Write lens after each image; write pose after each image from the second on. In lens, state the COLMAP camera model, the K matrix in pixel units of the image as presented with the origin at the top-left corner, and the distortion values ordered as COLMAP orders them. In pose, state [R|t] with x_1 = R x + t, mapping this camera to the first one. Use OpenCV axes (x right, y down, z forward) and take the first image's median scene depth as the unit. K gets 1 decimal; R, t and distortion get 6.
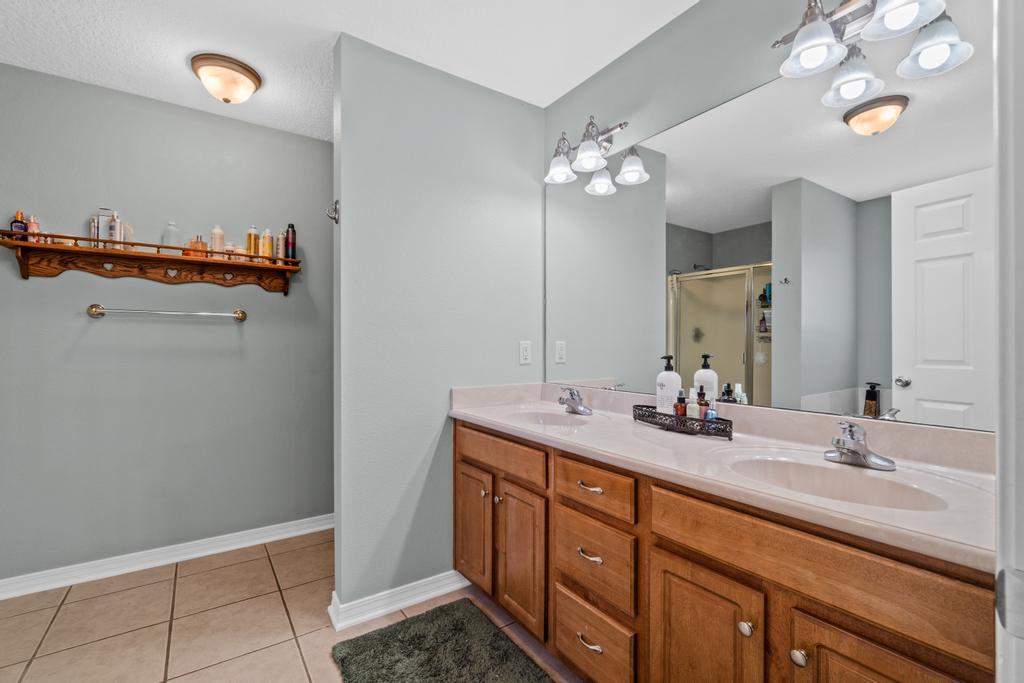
lens RADIAL K [[447.9, 0, 504.9], [0, 447.9, 343.2], [0, 0, 1]] dist [-0.005723, 0.000606]
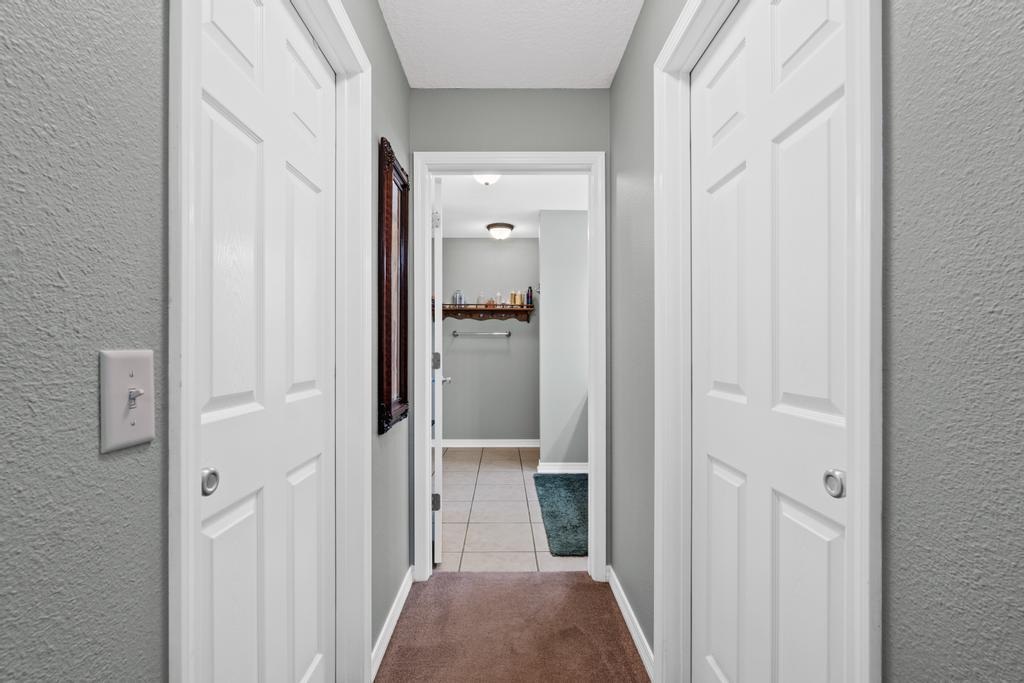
lens RADIAL K [[447.9, 0, 510.6], [0, 447.9, 346.1], [0, 0, 1]] dist [-0.005723, 0.000606]
pose [[0.832115, -0.004494, -0.554585, 0.556367], [0.002498, 0.999987, -0.004355, 0.003904], [0.554598, 0.002238, 0.832115, -0.704245]]
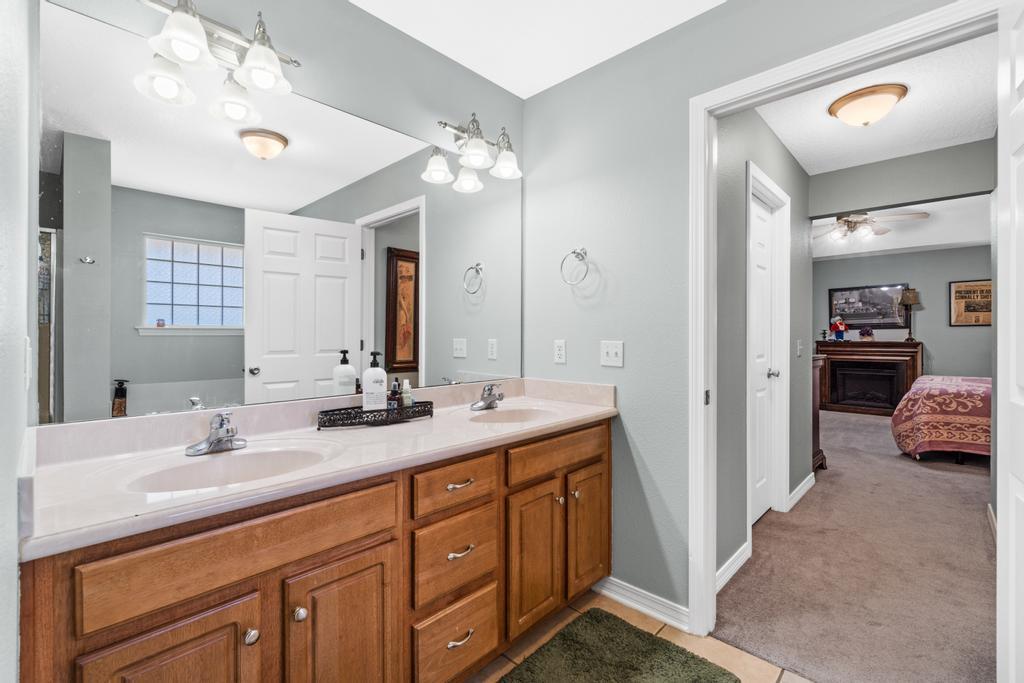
lens RADIAL K [[447.9, 0, 506.6], [0, 447.9, 340.9], [0, 0, 1]] dist [-0.005723, 0.000606]
pose [[-0.207749, -0.008070, 0.978149, -0.858964], [-0.002761, 0.999967, 0.007664, -0.005262], [-0.978178, -0.001109, -0.207765, 1.181255]]
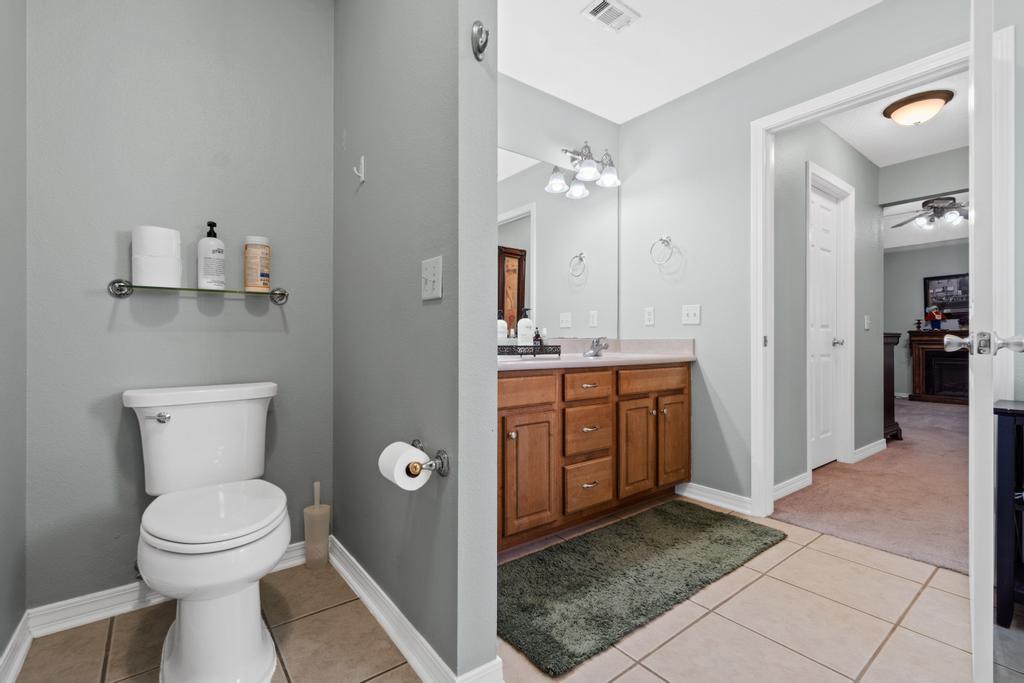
lens RADIAL K [[447.9, 0, 506.6], [0, 447.9, 344.3], [0, 0, 1]] dist [-0.005723, 0.000606]
pose [[-0.052923, -0.006649, 0.998576, -1.446487], [-0.001475, 0.999977, 0.006580, 0.179516], [-0.998597, -0.001124, -0.052932, 1.467079]]
